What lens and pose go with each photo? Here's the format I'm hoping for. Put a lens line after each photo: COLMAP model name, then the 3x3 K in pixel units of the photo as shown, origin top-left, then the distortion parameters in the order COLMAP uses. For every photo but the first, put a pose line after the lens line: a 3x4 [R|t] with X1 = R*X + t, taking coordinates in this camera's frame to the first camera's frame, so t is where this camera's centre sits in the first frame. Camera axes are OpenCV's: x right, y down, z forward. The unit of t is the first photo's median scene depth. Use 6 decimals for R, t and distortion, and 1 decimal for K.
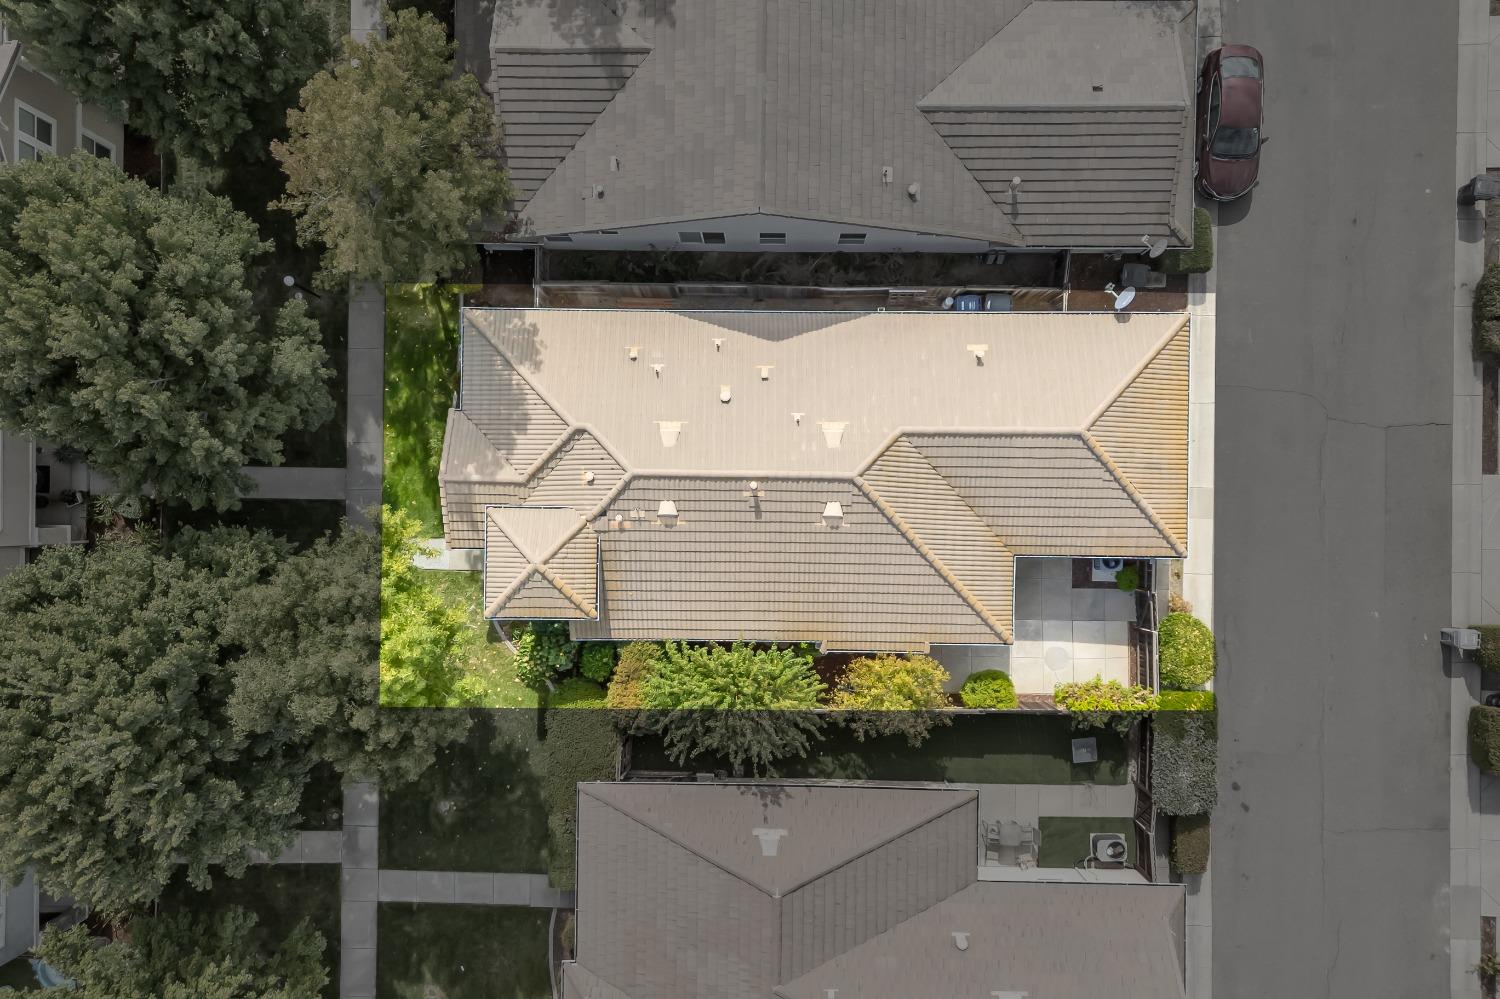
lens RADIAL K [[1079.6, 0, 750.0], [0, 1079.6, 499.5], [0, 0, 1]] dist [0.008288, 0.001518]
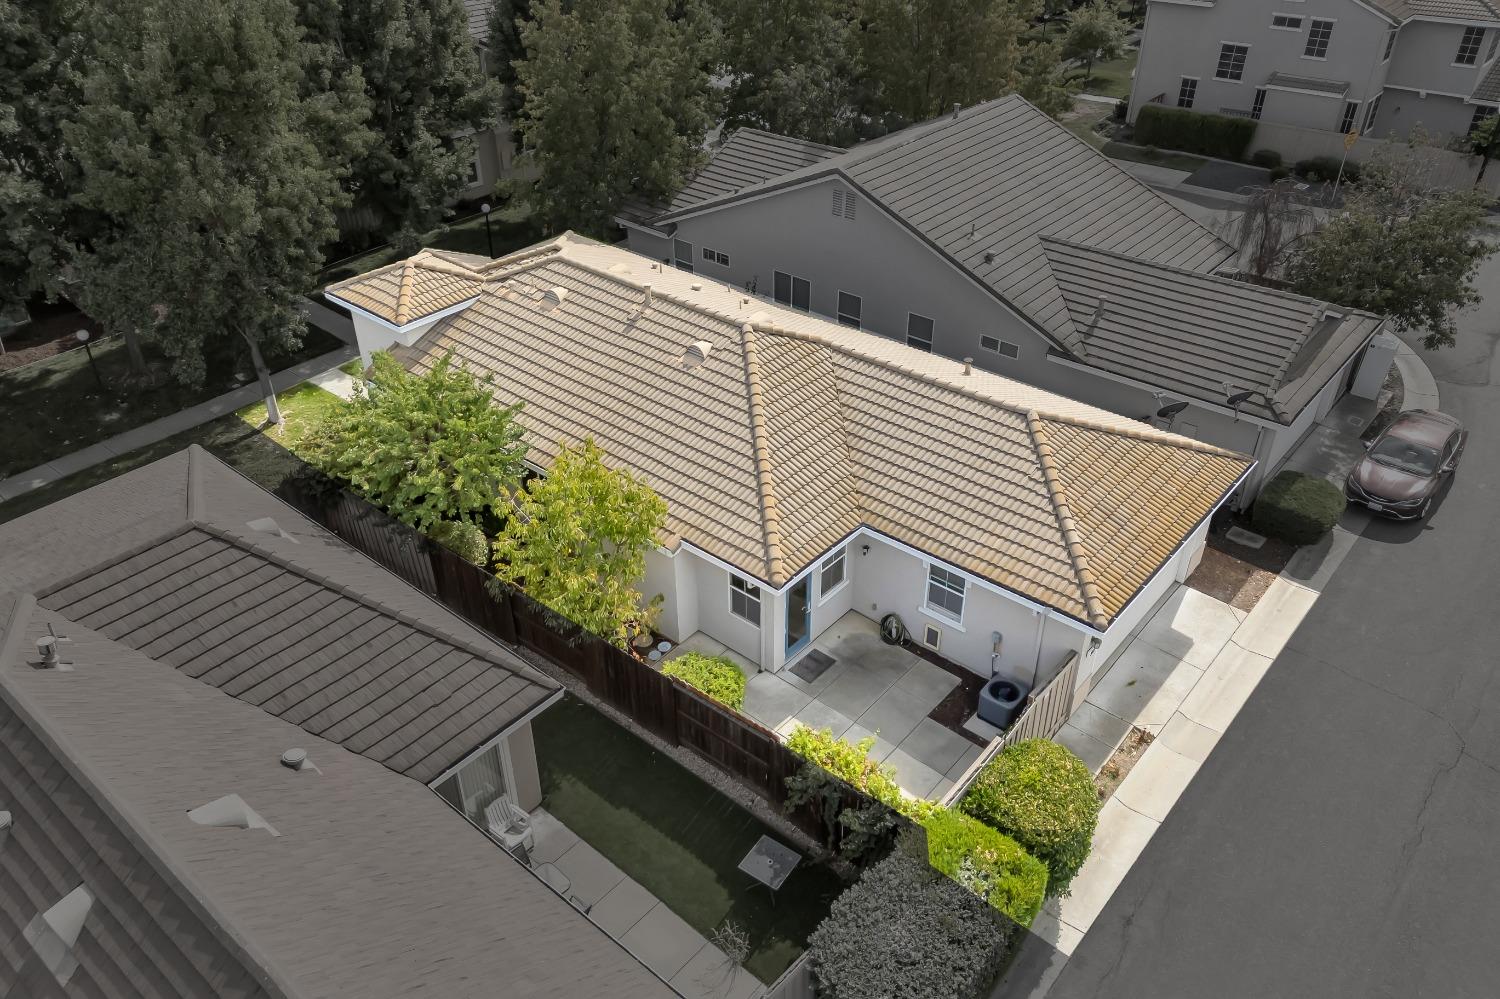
lens RADIAL K [[1116.1, 0, 750.0], [0, 1116.1, 499.5], [0, 0, 1]] dist [0.076426, -0.001615]
pose [[0.772947, 0.375516, -0.511411, 0.546604], [-0.634226, 0.434917, -0.639222, 0.540314], [-0.017616, 0.818434, 0.574330, 0.597422]]
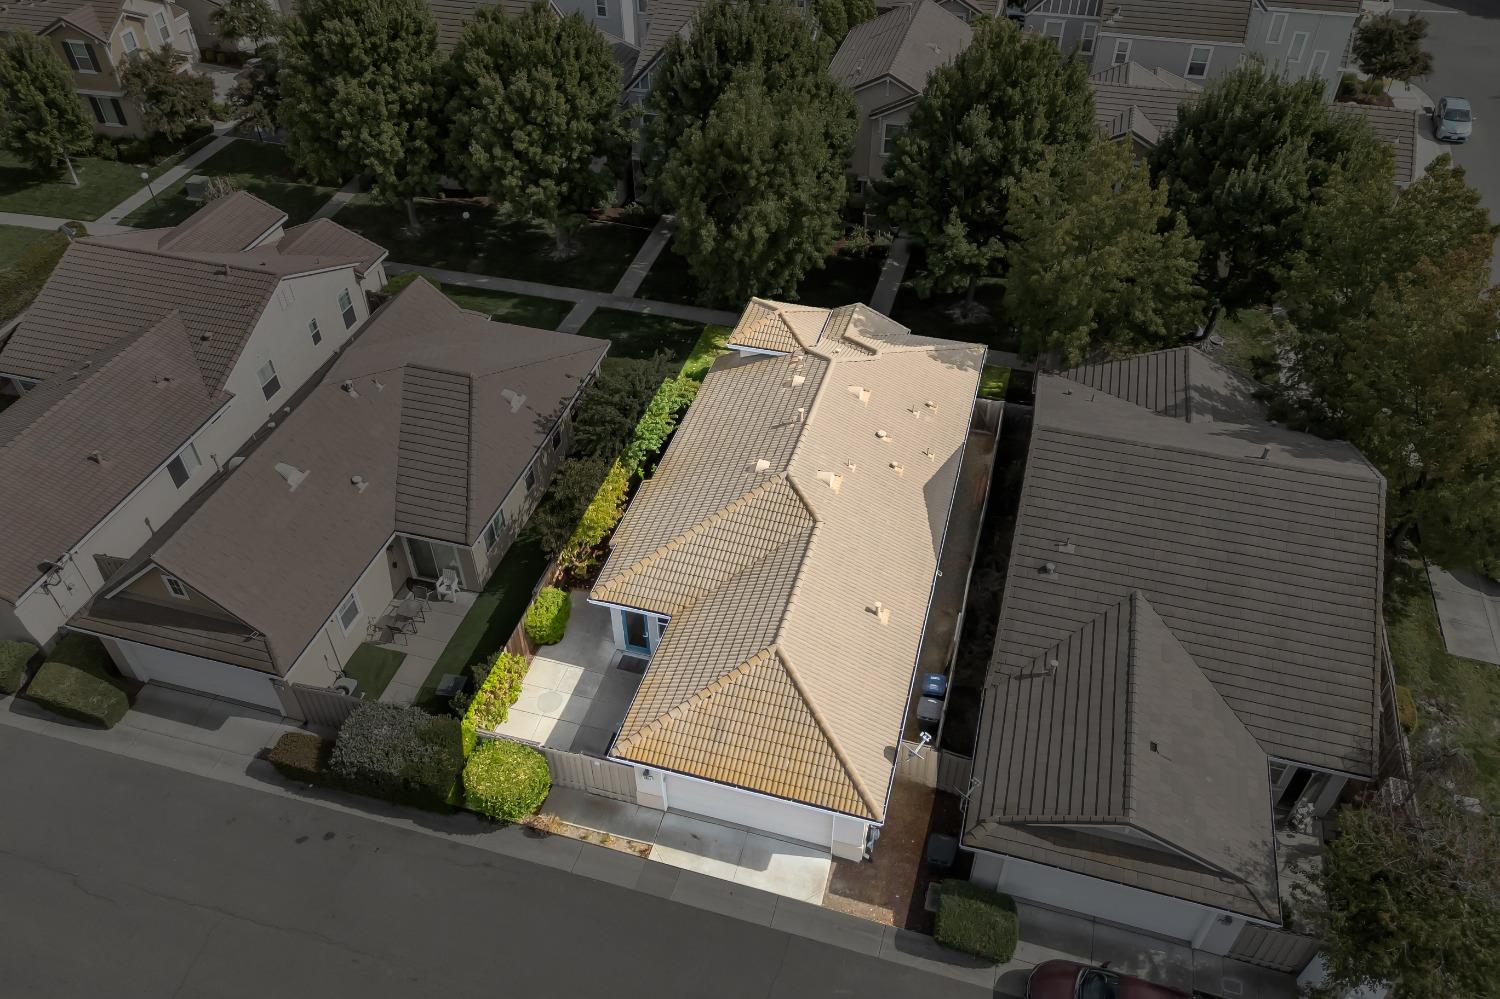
lens RADIAL K [[1079.6, 0, 750.0], [0, 1079.6, 499.5], [0, 0, 1]] dist [0.008288, 0.001518]
pose [[-0.265581, 0.670482, -0.692763, 0.850026], [-0.963857, -0.168910, 0.206031, -0.205944], [0.021126, 0.722442, 0.691109, 0.242077]]
